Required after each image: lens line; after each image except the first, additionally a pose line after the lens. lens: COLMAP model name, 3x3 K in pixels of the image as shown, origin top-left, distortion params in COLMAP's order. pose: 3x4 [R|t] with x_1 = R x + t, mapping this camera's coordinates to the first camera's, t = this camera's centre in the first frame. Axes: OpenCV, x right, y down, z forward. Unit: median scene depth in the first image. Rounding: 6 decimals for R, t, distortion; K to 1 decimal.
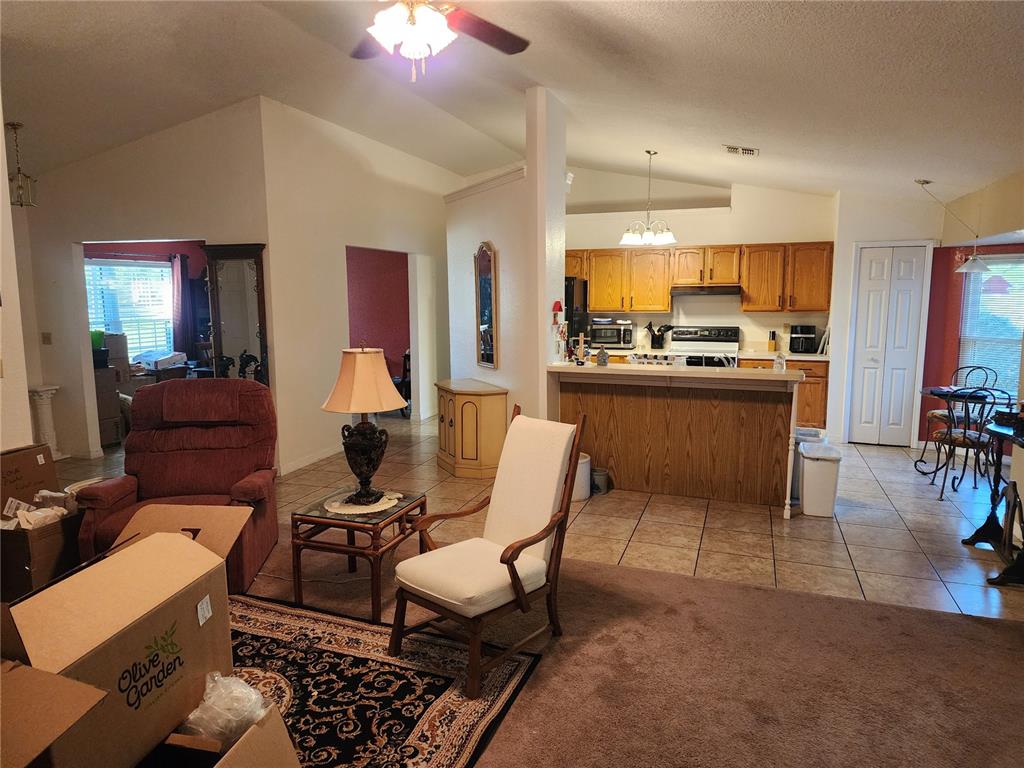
lens RADIAL K [[673.9, 0, 512.3], [0, 673.9, 381.6], [0, 0, 1]] dist [0.028371, -0.021689]
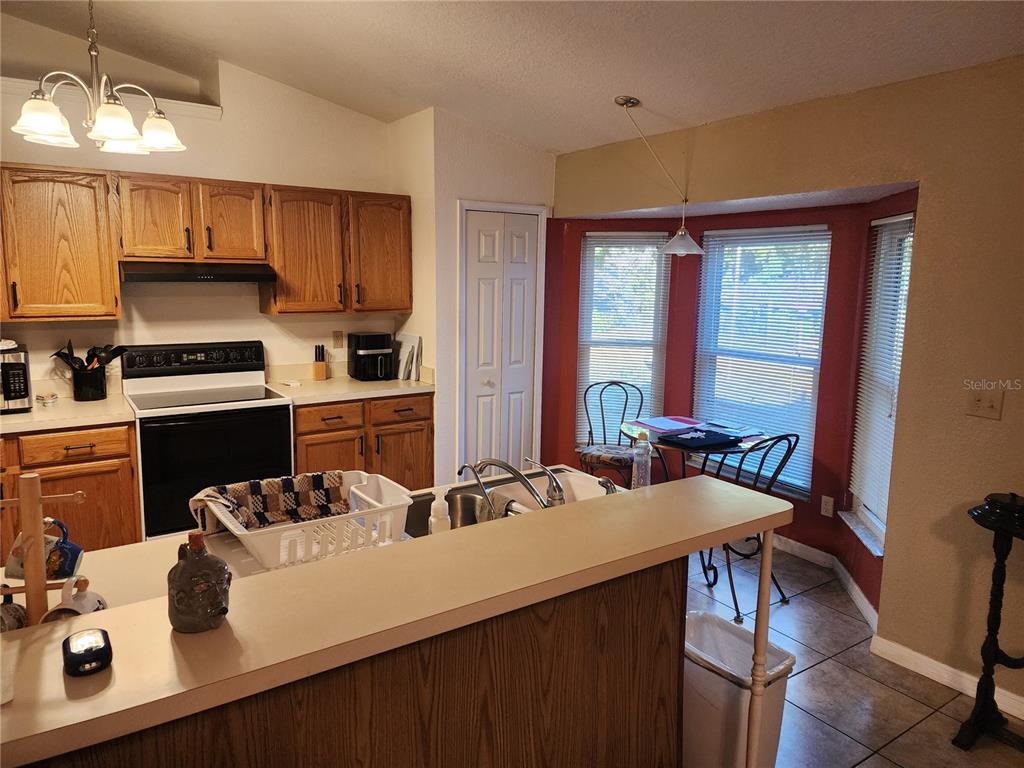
lens RADIAL K [[673.9, 0, 516.5], [0, 673.9, 379.7], [0, 0, 1]] dist [0.028371, -0.021689]
pose [[0.585003, -0.112647, 0.803170, 0.020015], [0.088600, 0.993257, 0.074774, -0.075239], [-0.806177, 0.027418, 0.591039, 0.539282]]
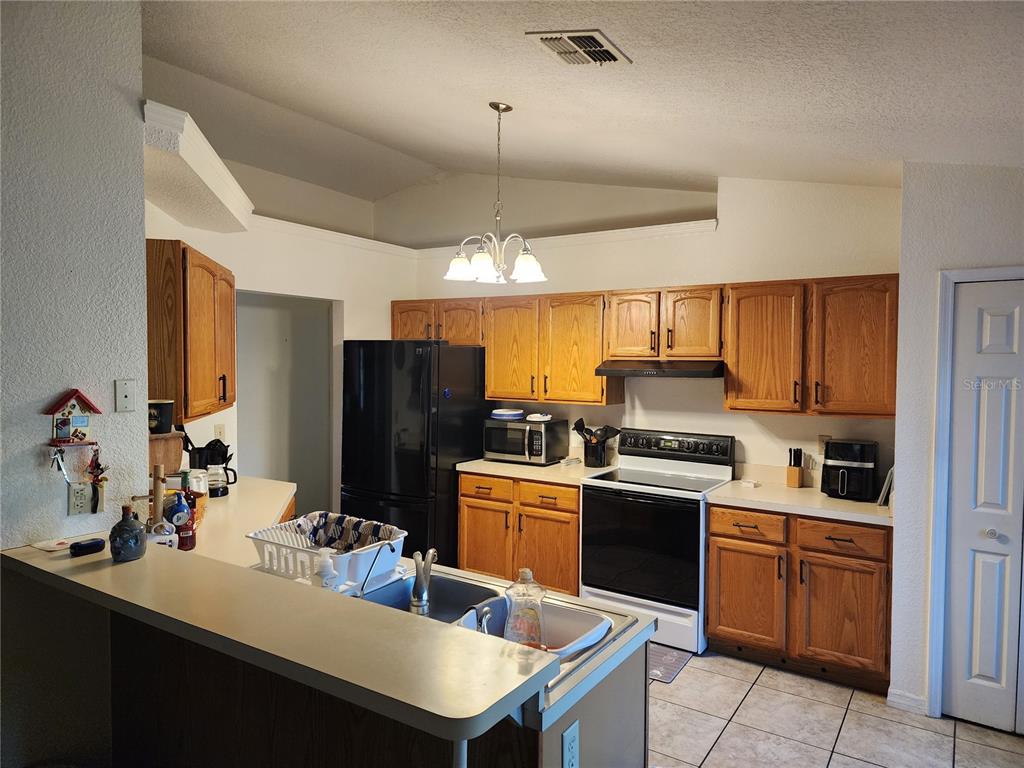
lens RADIAL K [[673.9, 0, 513.3], [0, 673.9, 382.9], [0, 0, 1]] dist [0.028371, -0.021689]
pose [[0.968525, 0.026748, -0.247475, 0.309097], [-0.051948, 0.994038, -0.095864, -0.065266], [0.243435, 0.105702, 0.964140, 0.451172]]
